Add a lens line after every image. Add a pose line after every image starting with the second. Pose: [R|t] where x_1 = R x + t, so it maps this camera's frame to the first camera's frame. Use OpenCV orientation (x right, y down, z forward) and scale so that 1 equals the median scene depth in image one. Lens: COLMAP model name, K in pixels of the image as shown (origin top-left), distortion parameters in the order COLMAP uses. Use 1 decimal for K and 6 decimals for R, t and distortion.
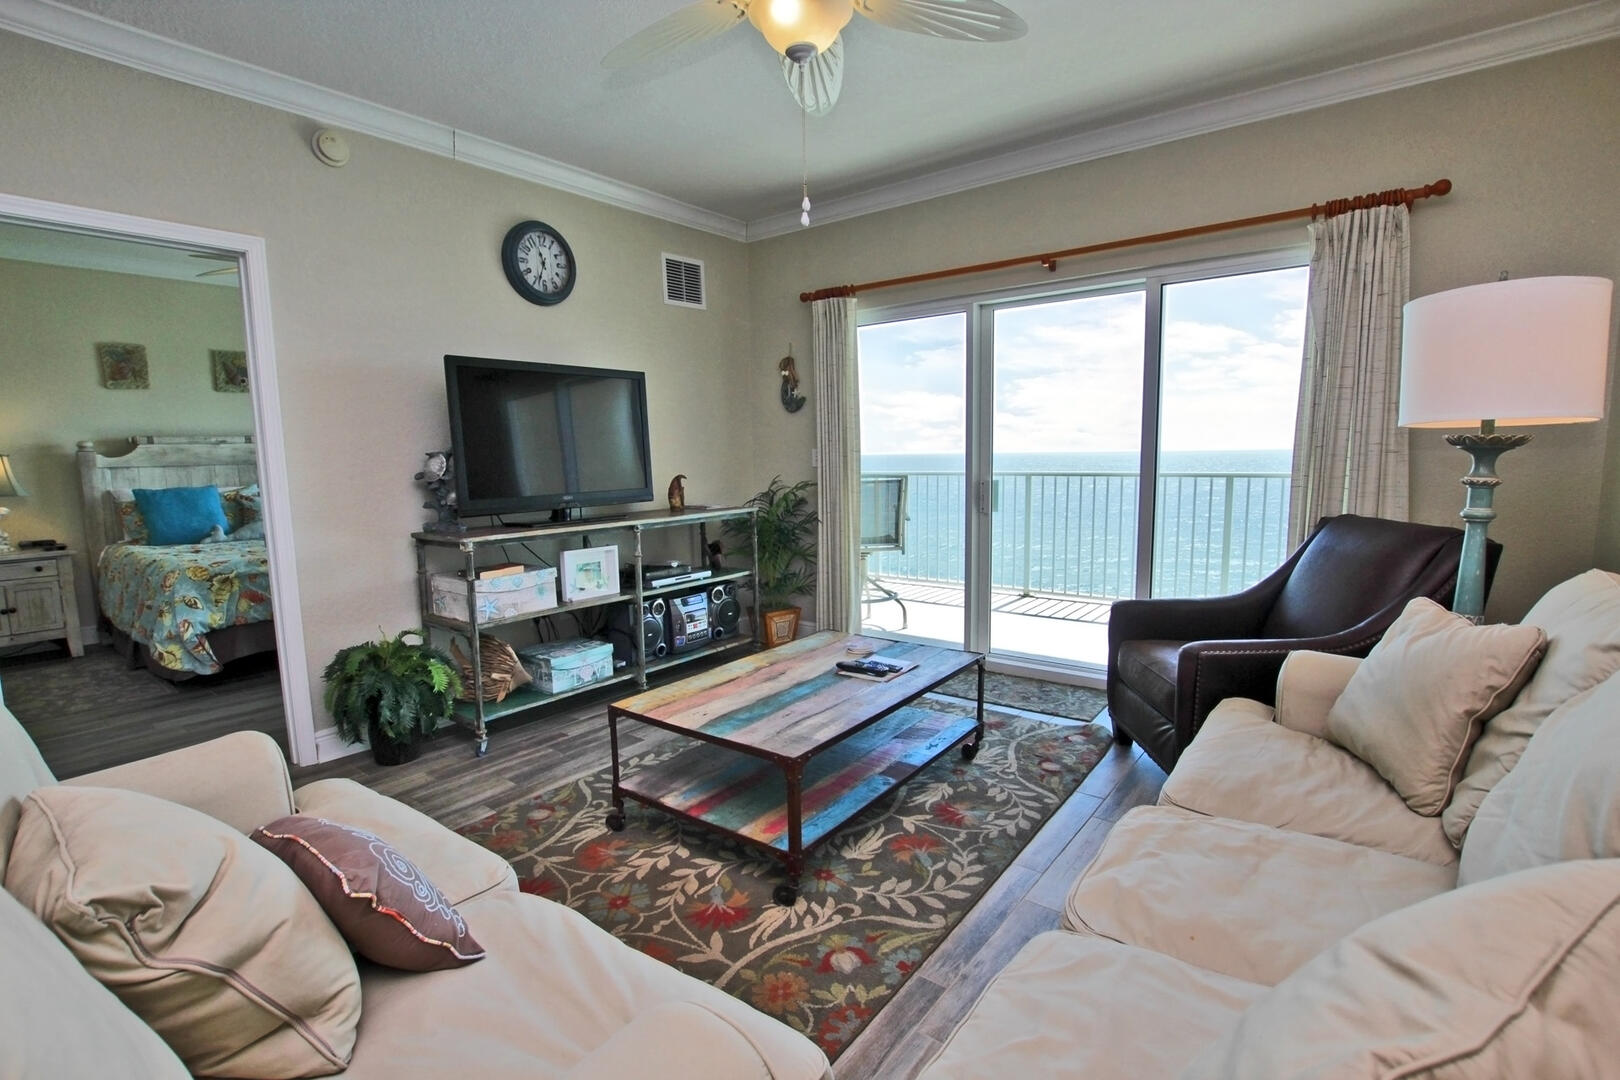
lens RADIAL K [[753.7, 0, 810.0], [0, 753.7, 540.0], [0, 0, 1]] dist [-0.035206, 0.005833]
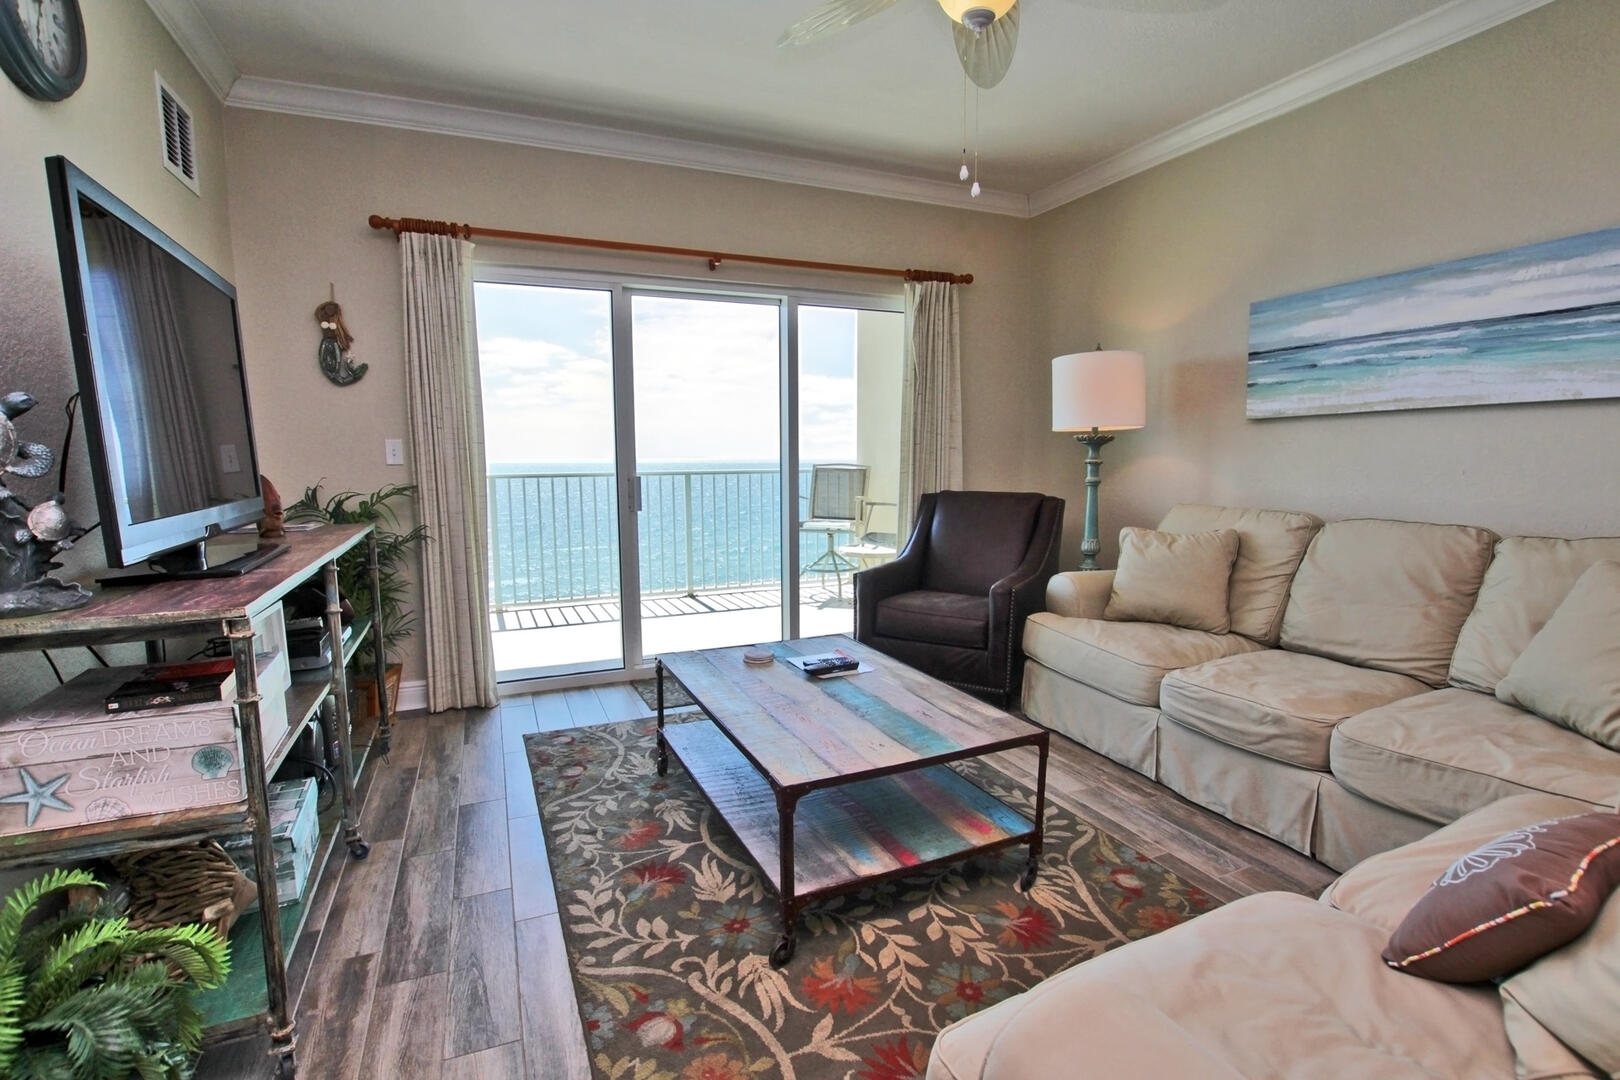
lens RADIAL K [[753.7, 0, 810.0], [0, 753.7, 540.0], [0, 0, 1]] dist [-0.035206, 0.005833]
pose [[0.478675, -0.085029, 0.873865, -0.585225], [0.099472, 0.994143, 0.042245, -0.022523], [-0.872339, 0.066704, 0.484330, 0.438326]]
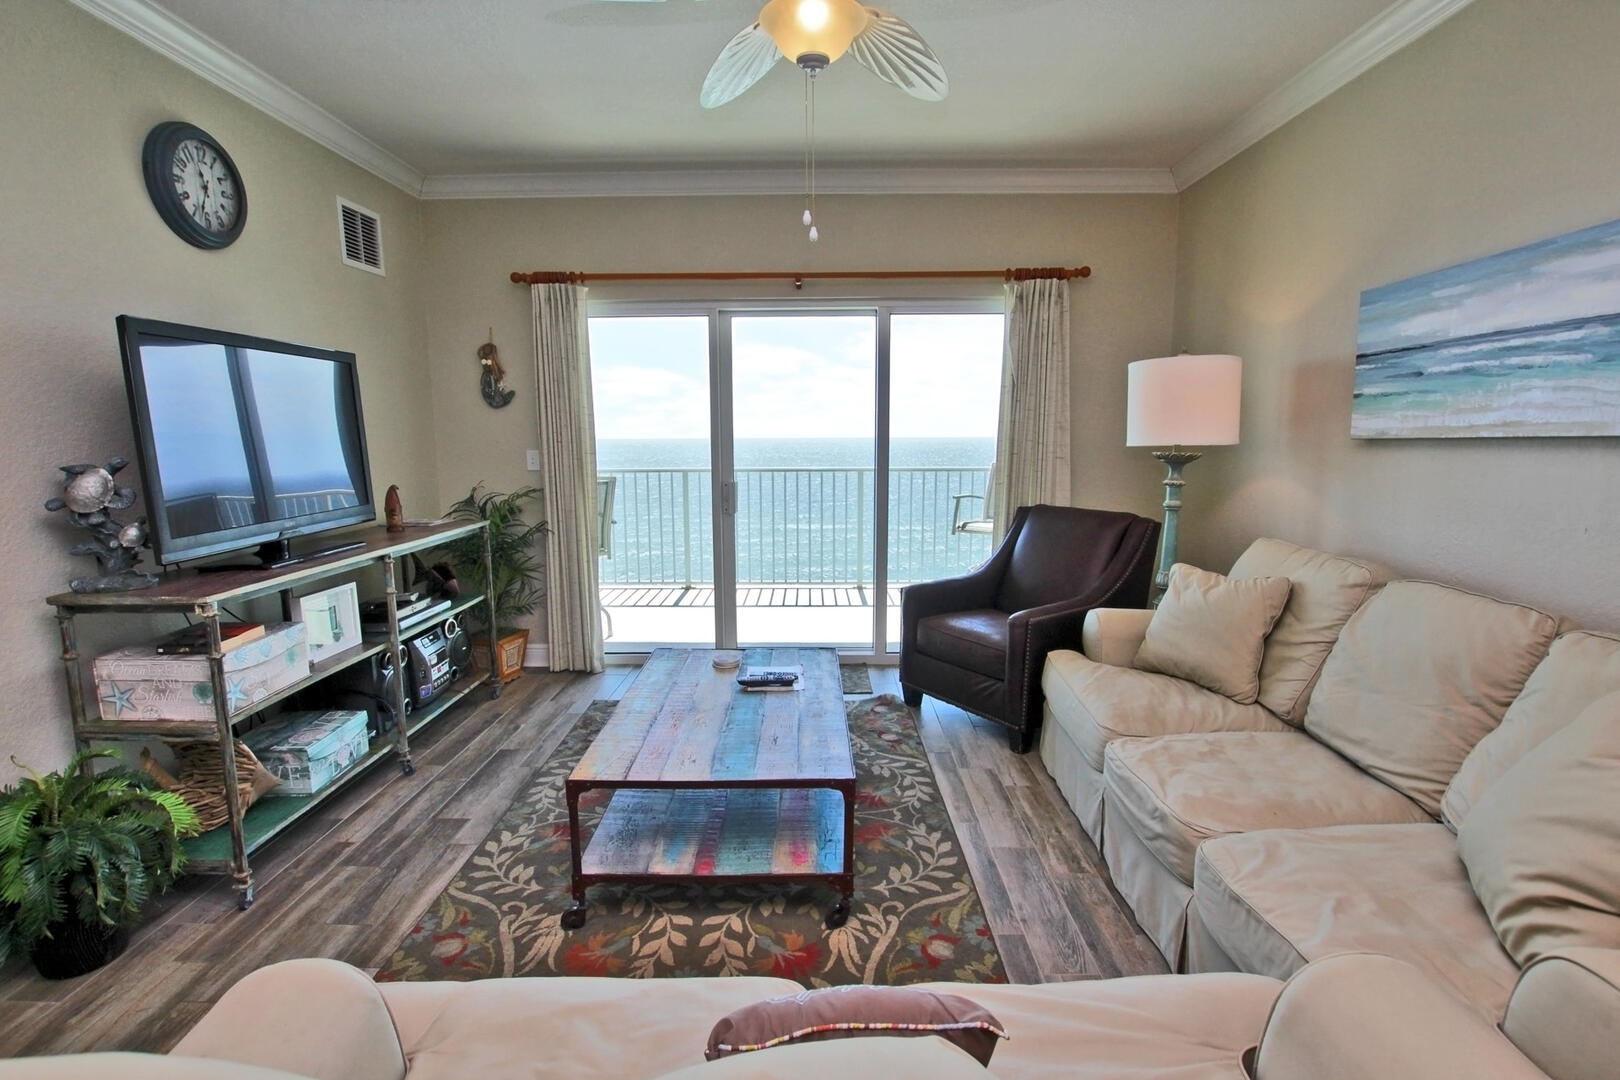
lens RADIAL K [[753.7, 0, 810.0], [0, 753.7, 540.0], [0, 0, 1]] dist [-0.035206, 0.005833]
pose [[0.797154, -0.070592, 0.599635, -0.367574], [0.060092, 0.997487, 0.037543, -0.039163], [-0.600778, 0.006106, 0.799392, 0.130451]]
